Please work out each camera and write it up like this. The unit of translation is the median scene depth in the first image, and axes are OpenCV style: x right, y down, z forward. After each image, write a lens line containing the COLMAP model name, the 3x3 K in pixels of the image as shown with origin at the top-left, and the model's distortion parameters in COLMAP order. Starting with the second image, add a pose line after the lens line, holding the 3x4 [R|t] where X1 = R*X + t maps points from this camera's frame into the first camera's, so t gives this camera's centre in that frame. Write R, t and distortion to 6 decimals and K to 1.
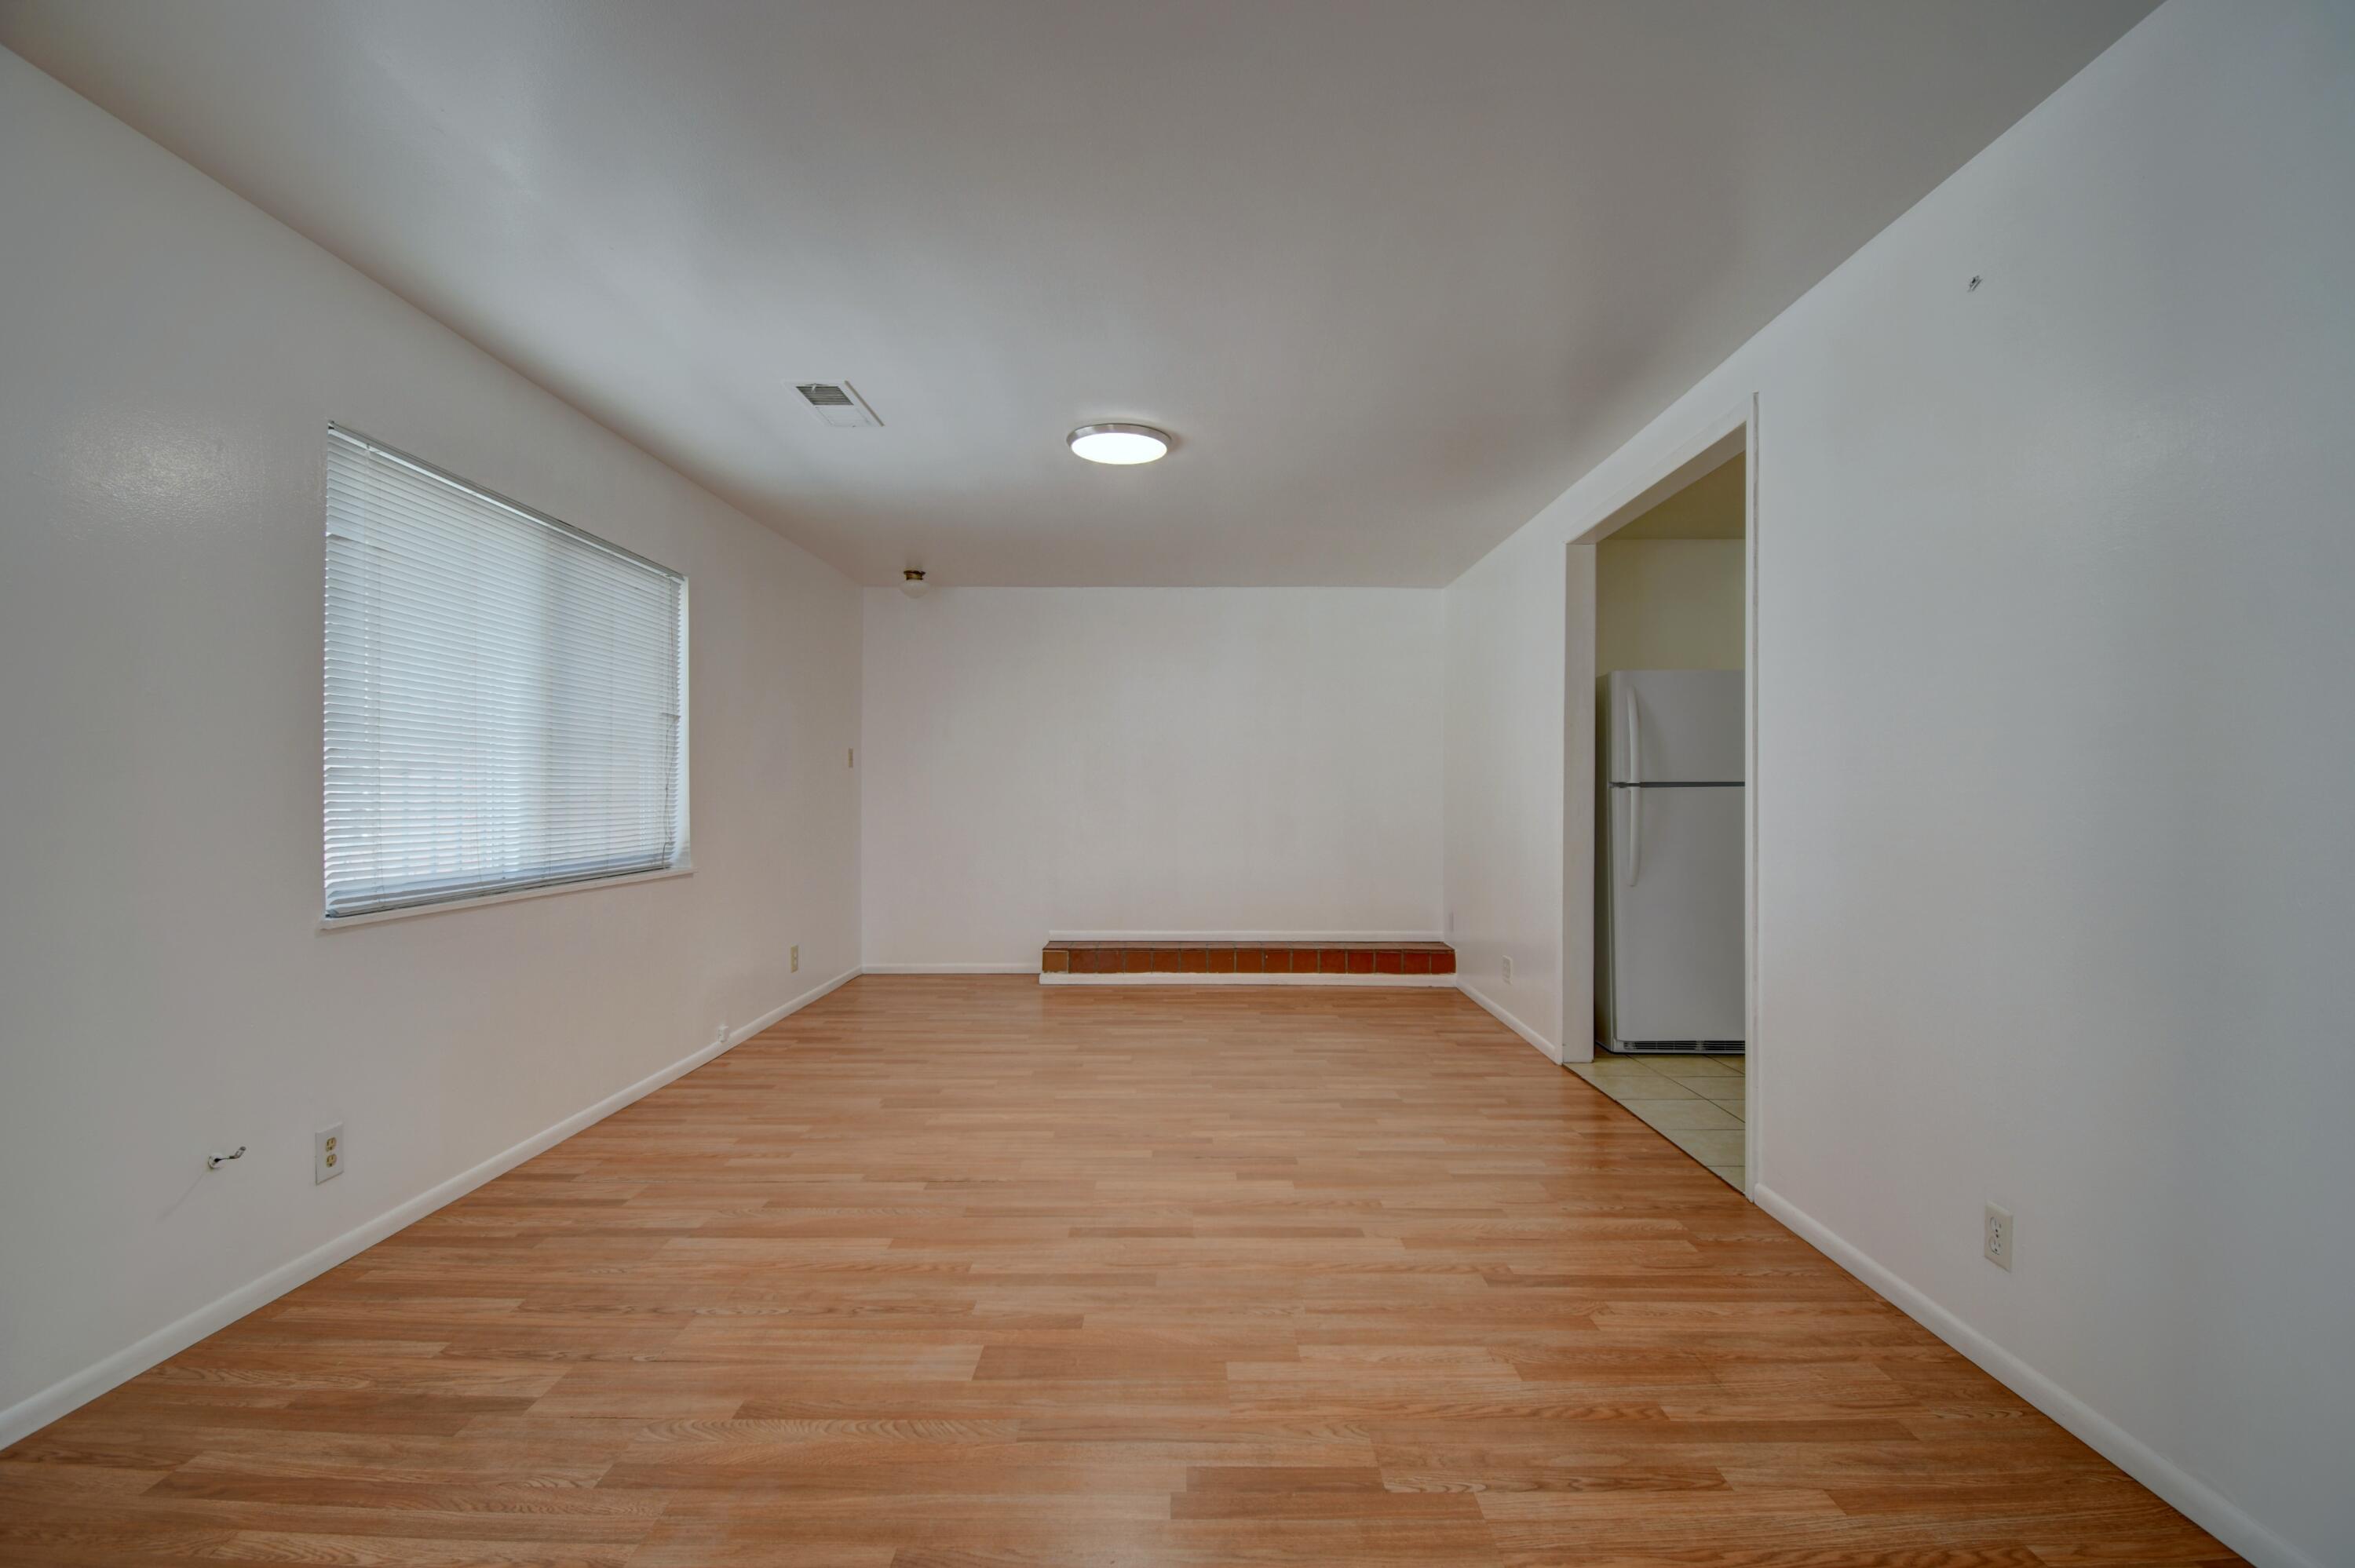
lens RADIAL K [[1032.1, 0, 1179.3], [0, 1032.1, 784.9], [0, 0, 1]] dist [-0.018201, 0.000013]
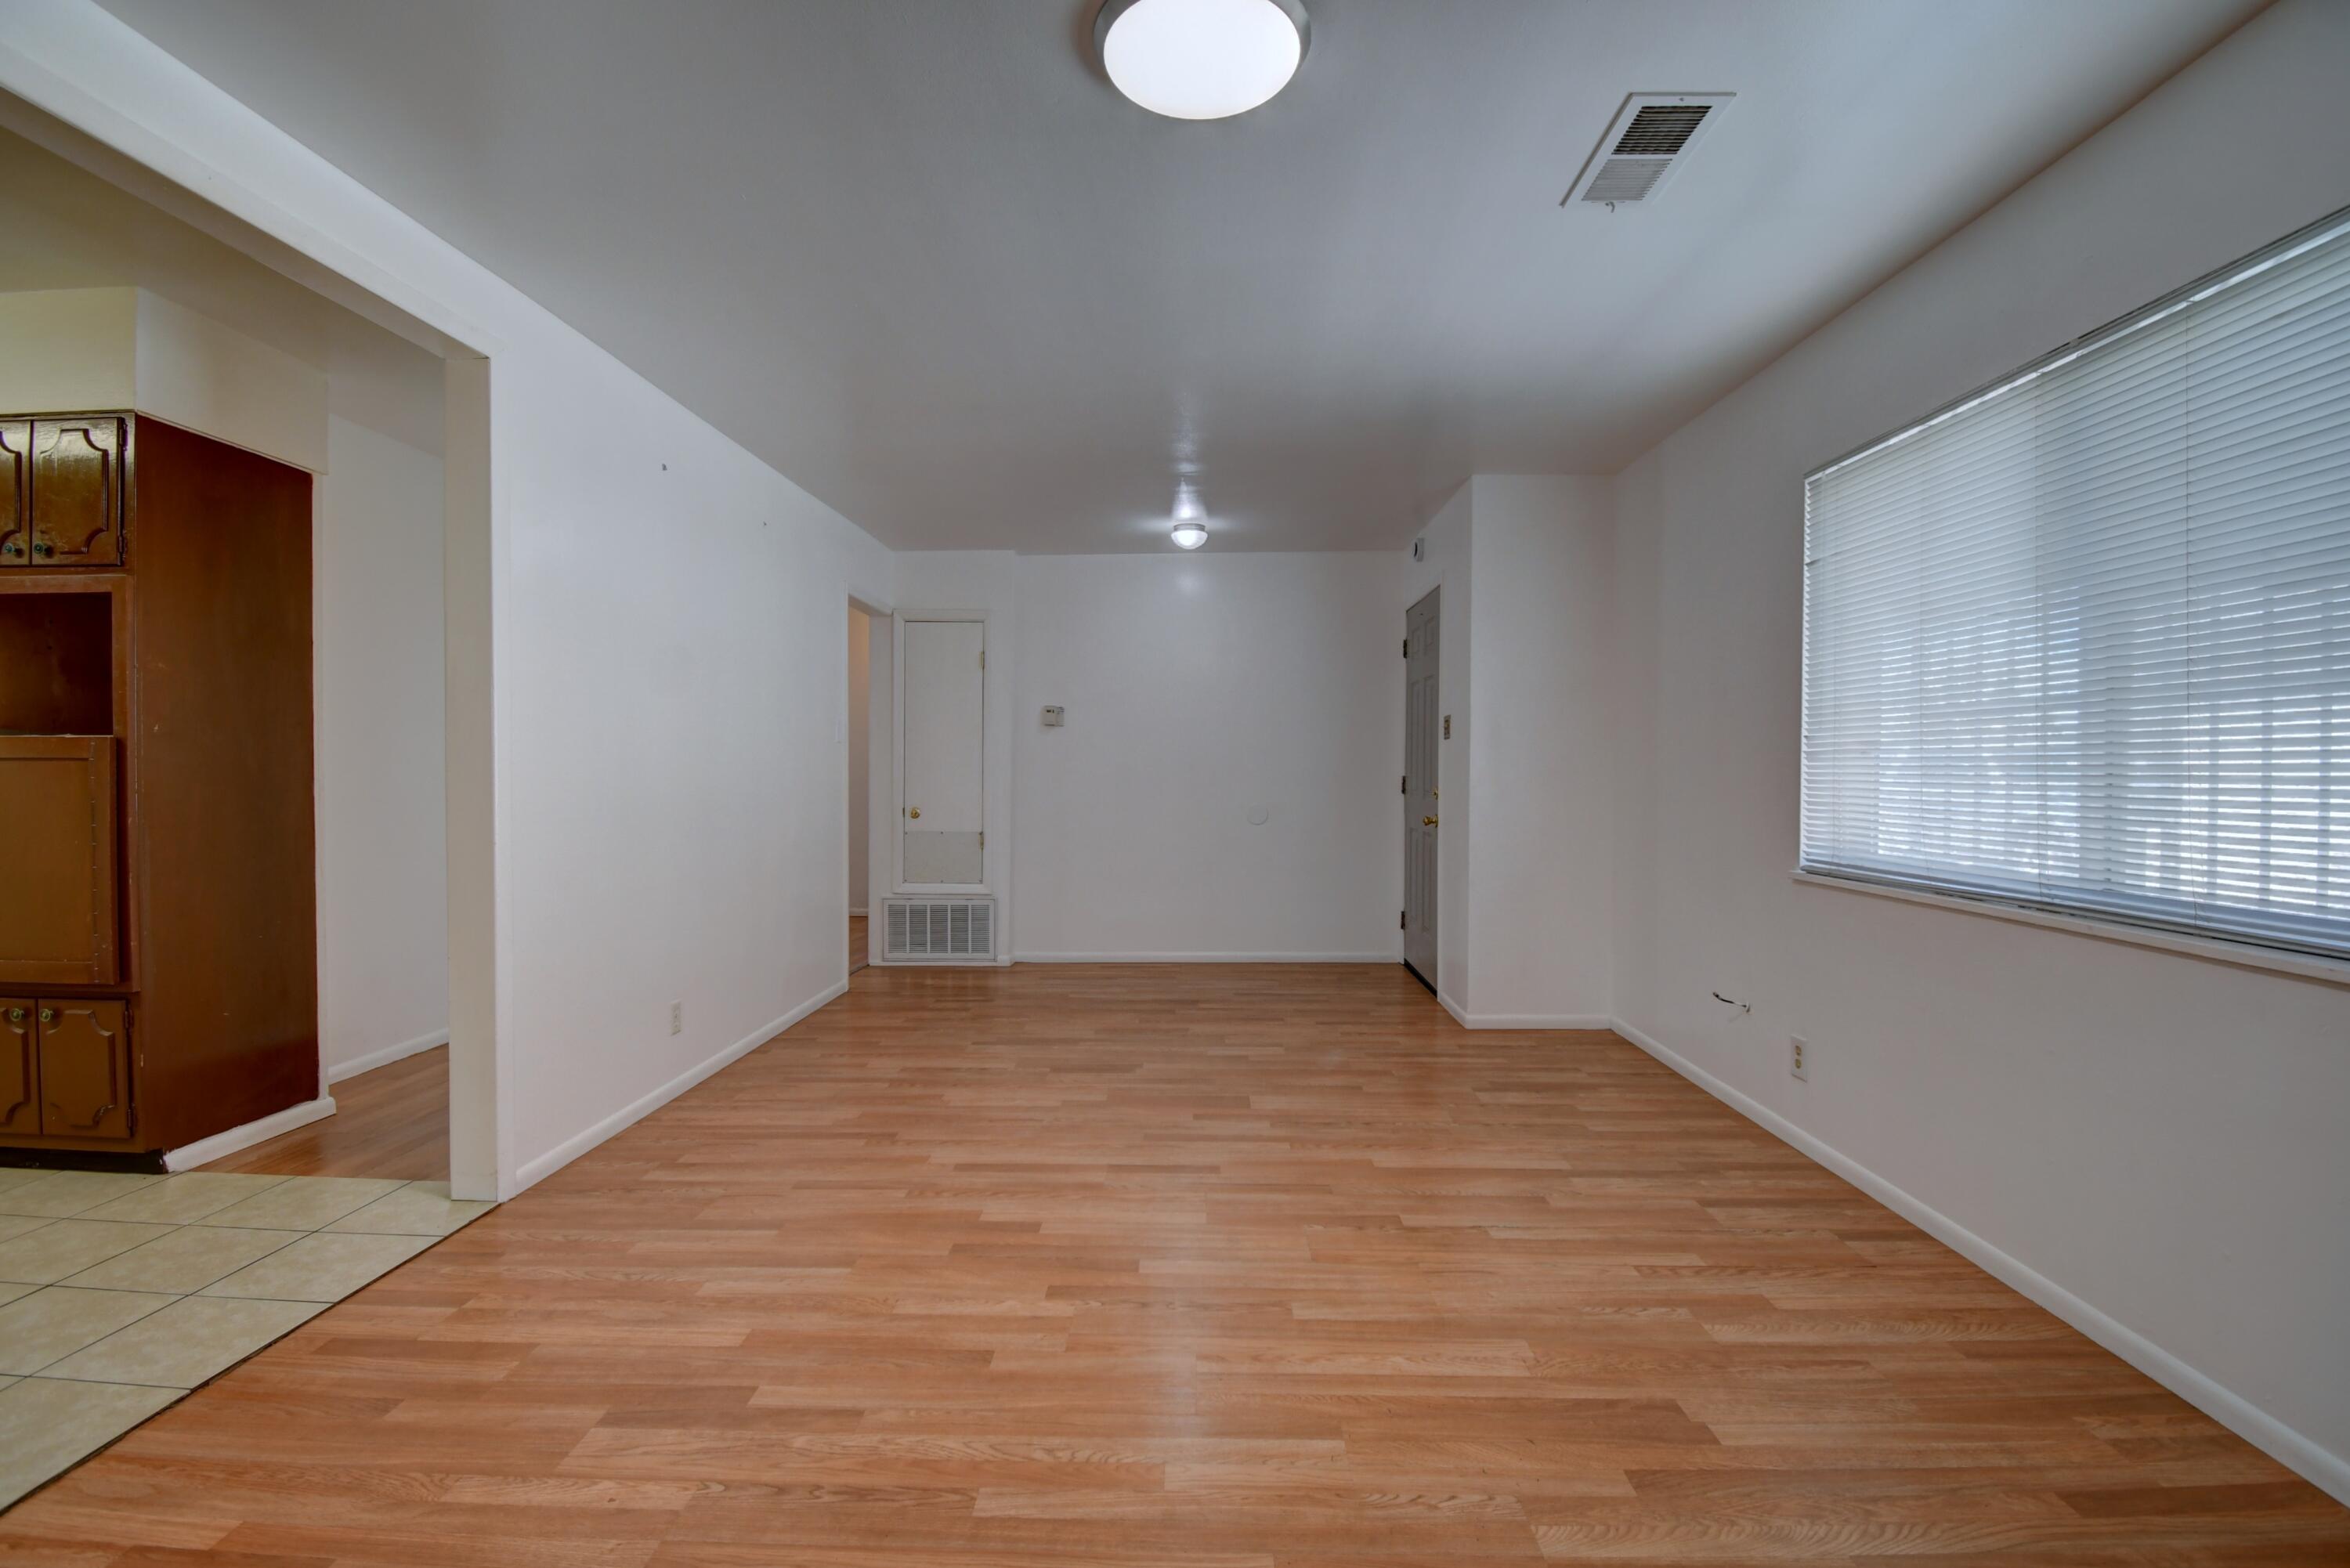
lens RADIAL K [[1030.0, 0, 1183.0], [0, 1030.0, 786.5], [0, 0, 1]] dist [-0.018201, 0.000013]
pose [[-0.999939, -0.002714, 0.010733, -0.076595], [-0.002624, 0.999961, 0.008382, 0.015856], [-0.010755, 0.008354, -0.999907, 2.054522]]
